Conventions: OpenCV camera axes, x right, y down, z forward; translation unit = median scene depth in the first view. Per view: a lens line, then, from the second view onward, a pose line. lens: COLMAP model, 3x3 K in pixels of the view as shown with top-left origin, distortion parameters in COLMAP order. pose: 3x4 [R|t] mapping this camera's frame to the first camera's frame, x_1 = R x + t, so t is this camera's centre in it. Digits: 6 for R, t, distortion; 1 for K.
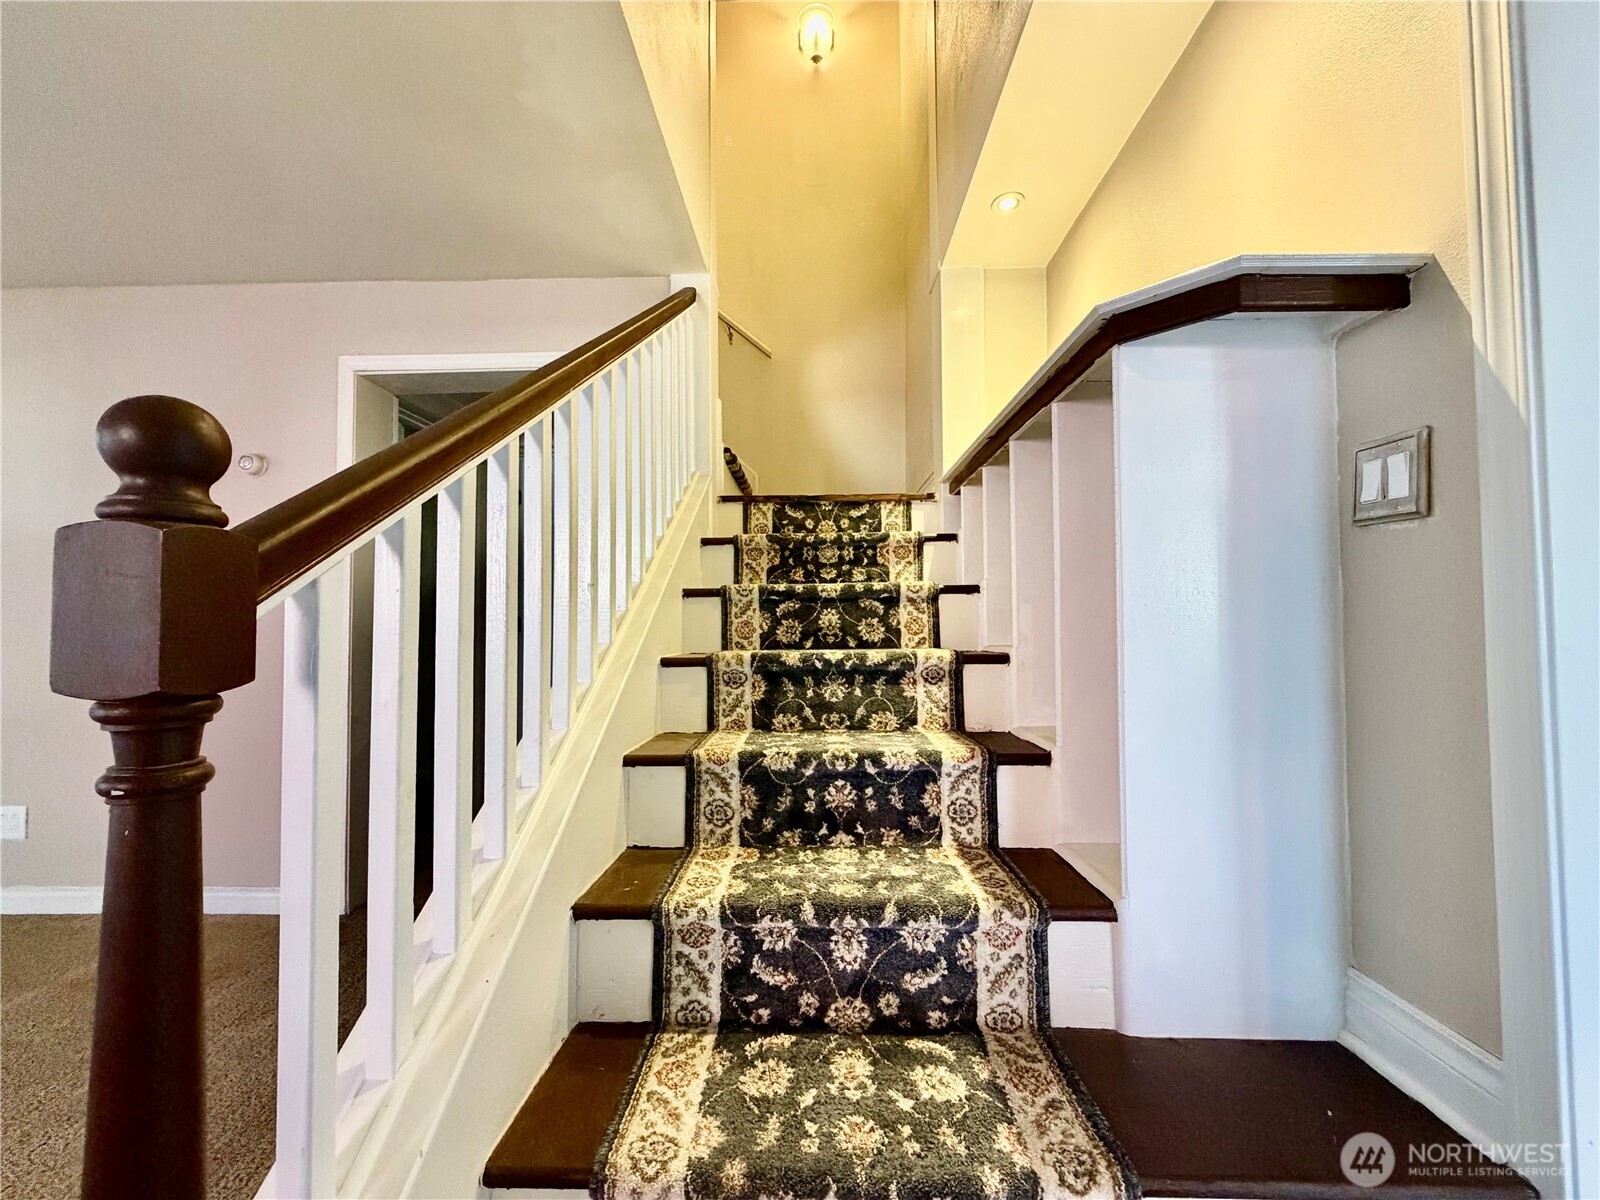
lens RADIAL K [[637.0, 0, 800.0], [0, 637.0, 600.0], [0, 0, 1]] dist [0.000844, -0.000495]
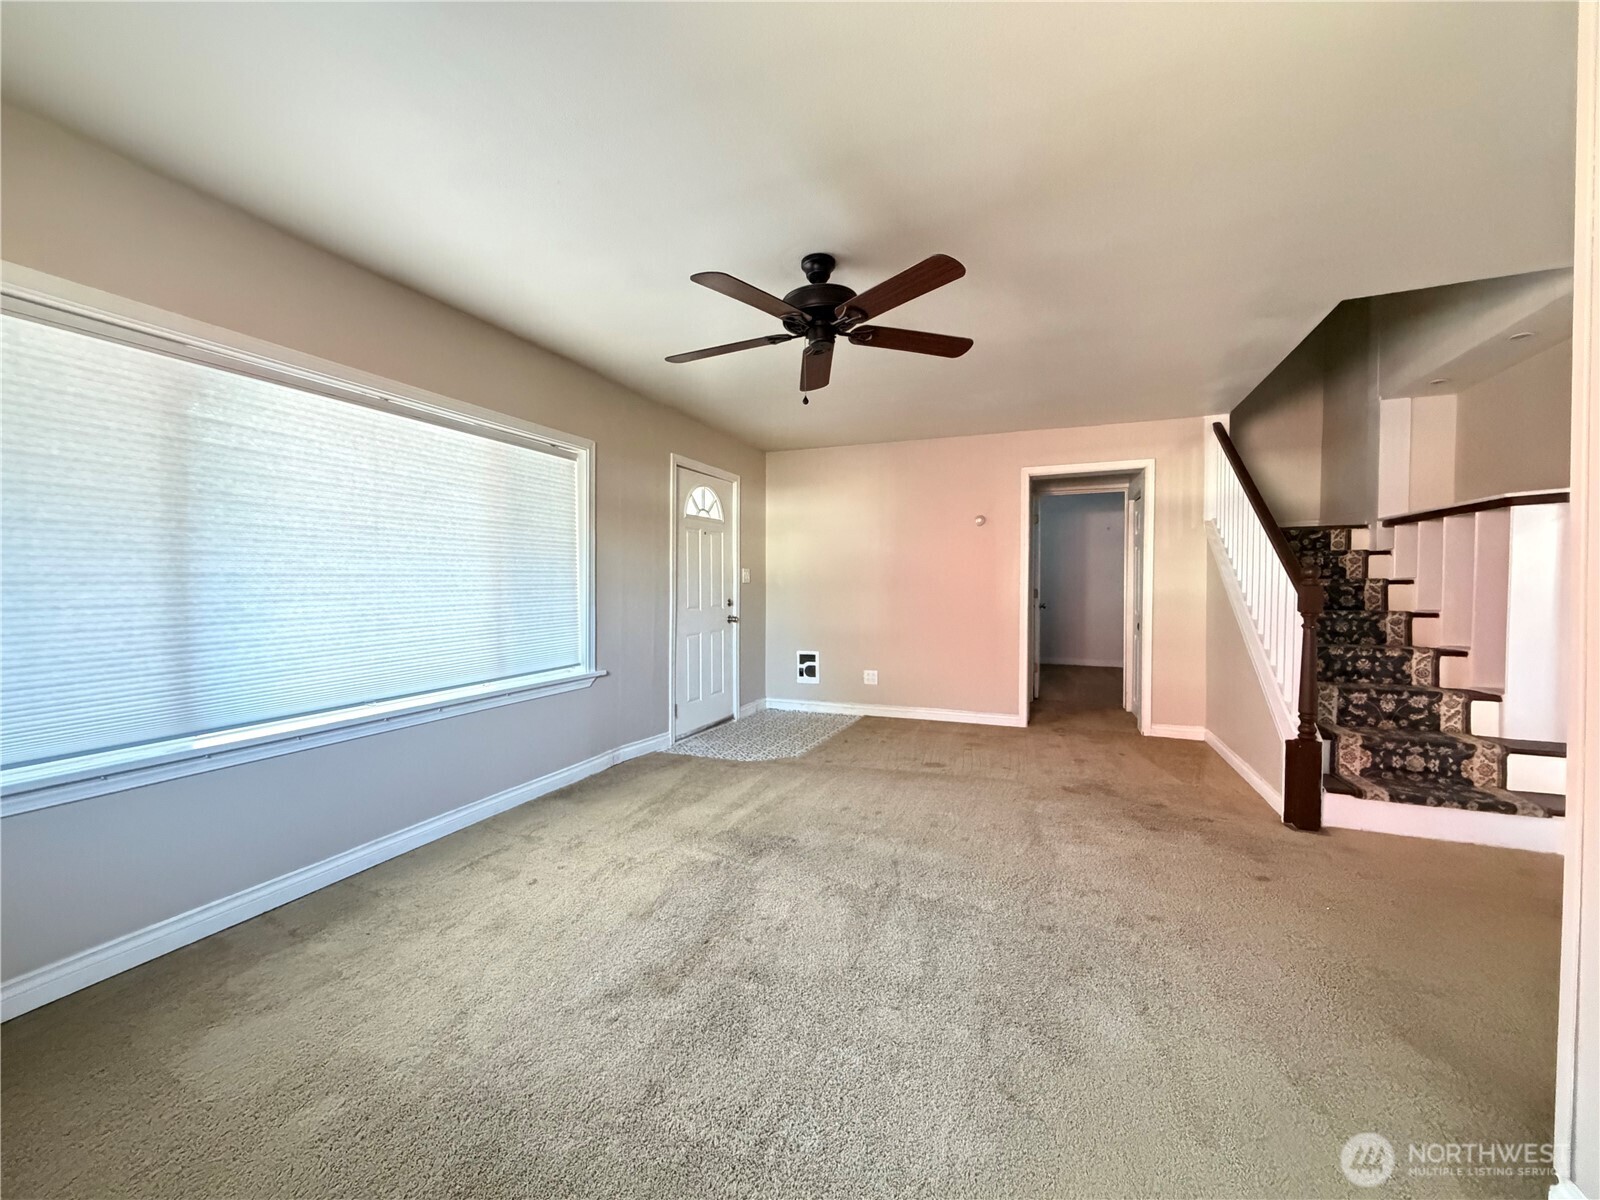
lens RADIAL K [[637.0, 0, 800.0], [0, 637.0, 600.0], [0, 0, 1]] dist [0.000844, -0.000495]
pose [[0.938839, 0.013015, -0.344109, -1.551536], [0.007491, 0.998277, 0.058195, -0.167305], [0.344274, -0.057213, 0.937124, -2.871152]]
